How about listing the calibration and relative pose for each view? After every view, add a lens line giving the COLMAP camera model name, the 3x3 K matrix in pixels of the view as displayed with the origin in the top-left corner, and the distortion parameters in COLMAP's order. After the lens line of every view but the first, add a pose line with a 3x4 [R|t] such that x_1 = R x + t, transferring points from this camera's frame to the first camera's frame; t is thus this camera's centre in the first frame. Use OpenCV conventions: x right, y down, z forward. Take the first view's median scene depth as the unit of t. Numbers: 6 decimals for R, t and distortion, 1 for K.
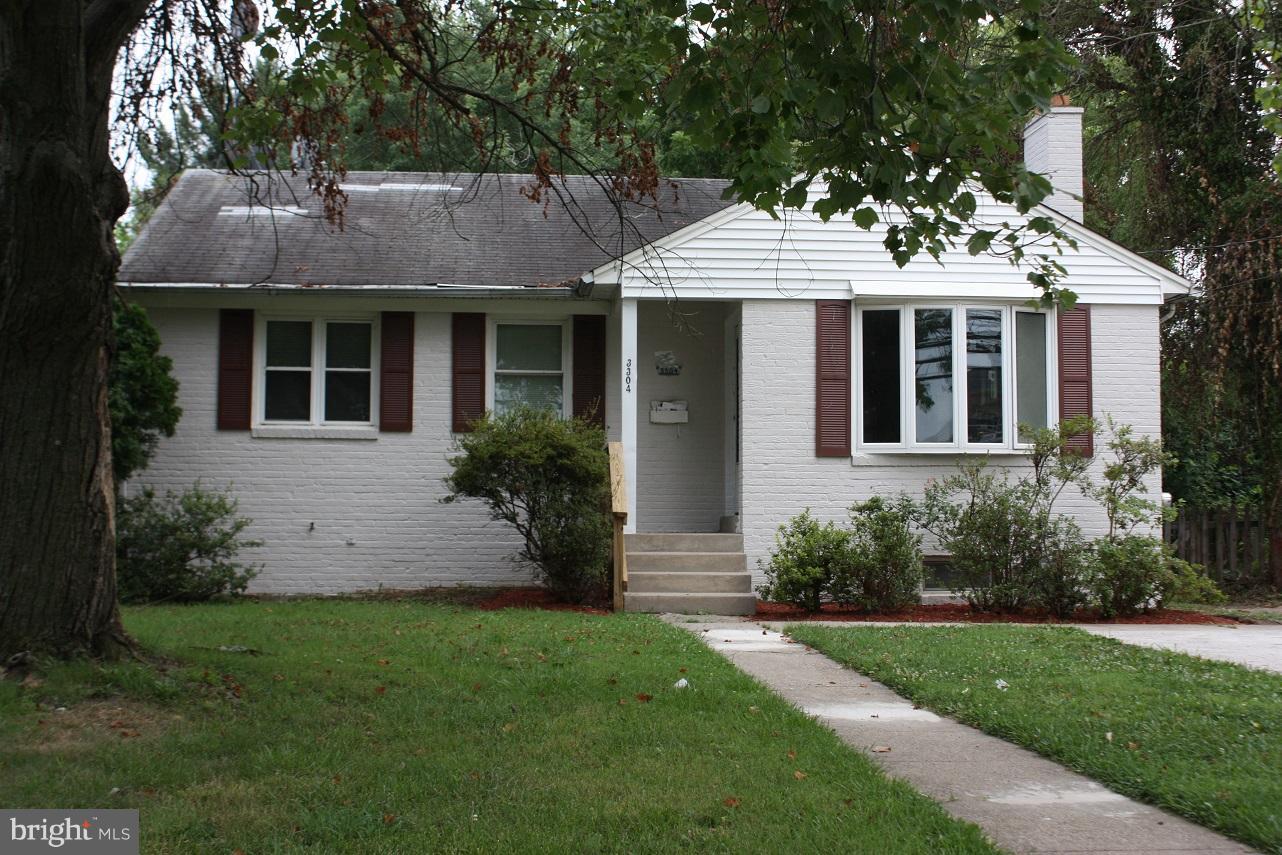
lens RADIAL K [[1659.1, 0, 641.0], [0, 1659.1, 427.5], [0, 0, 1]] dist [-0.062585, 0.046467]
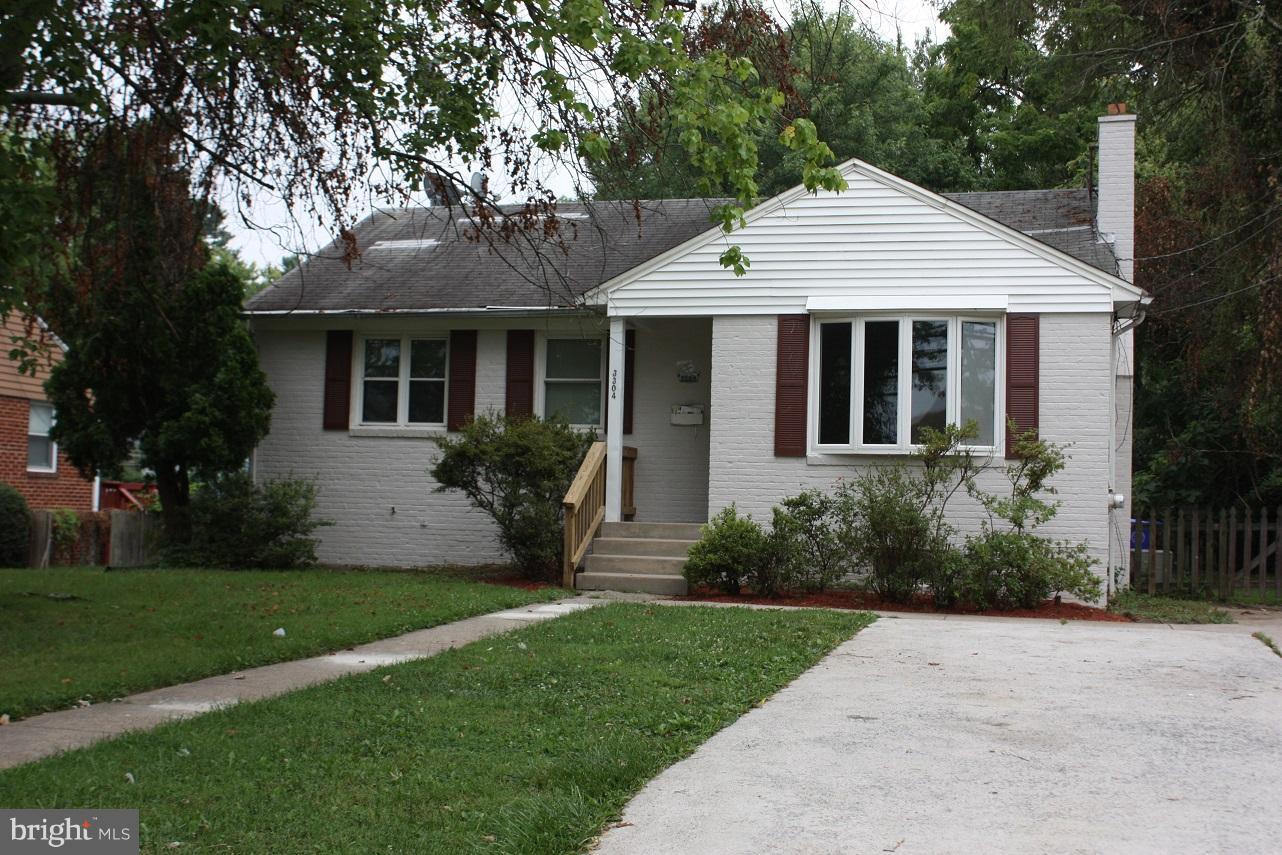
lens RADIAL K [[1659.1, 0, 641.0], [0, 1659.1, 427.5], [0, 0, 1]] dist [-0.062585, 0.046467]
pose [[0.942998, 0.002638, -0.332788, 0.384613], [-0.000428, 0.999977, 0.006715, -0.008875], [0.332798, -0.006189, 0.942978, -0.076637]]
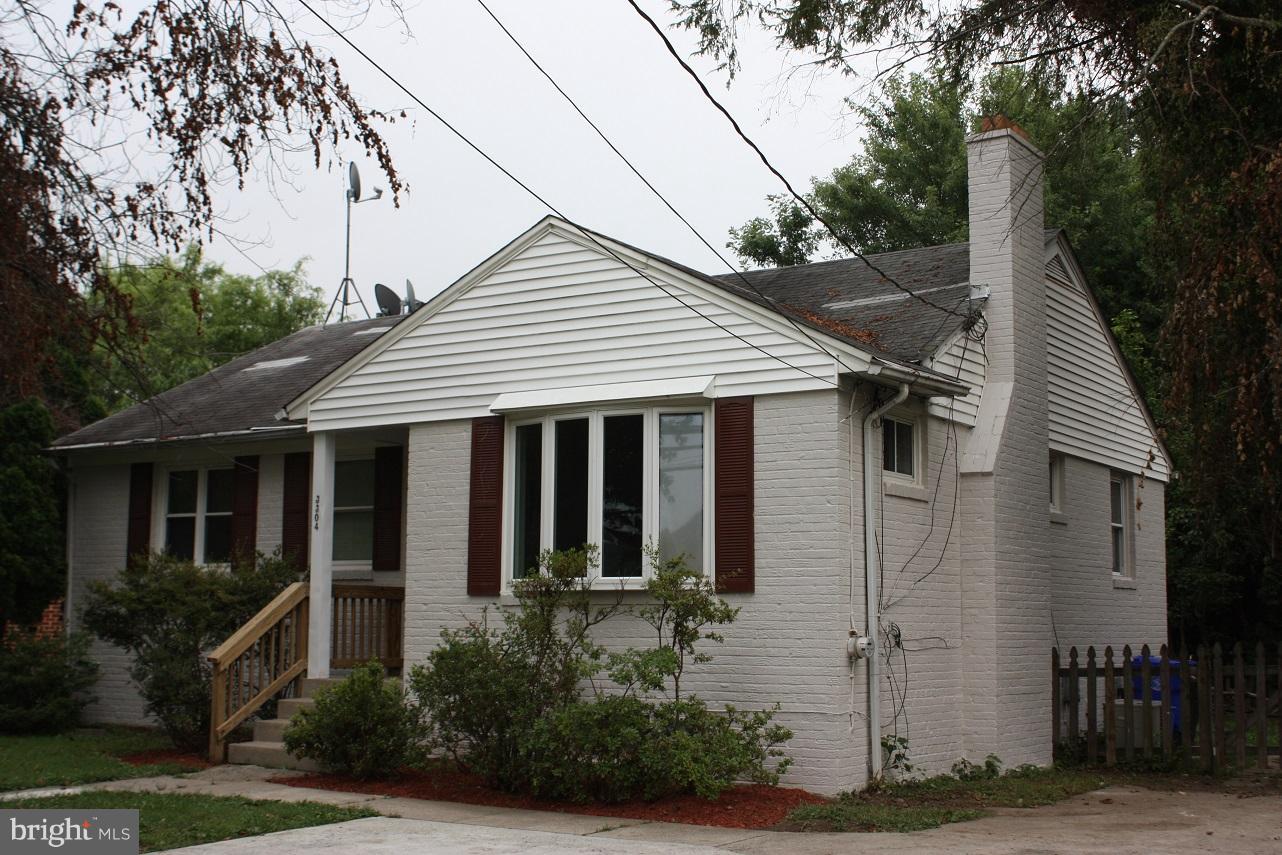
lens RADIAL K [[1659.1, 0, 641.0], [0, 1659.1, 427.5], [0, 0, 1]] dist [-0.062585, 0.046467]
pose [[0.797184, -0.071274, -0.599514, 0.705020], [0.034331, 0.996752, -0.072849, -0.004106], [0.602759, 0.037492, 0.797042, 0.340718]]
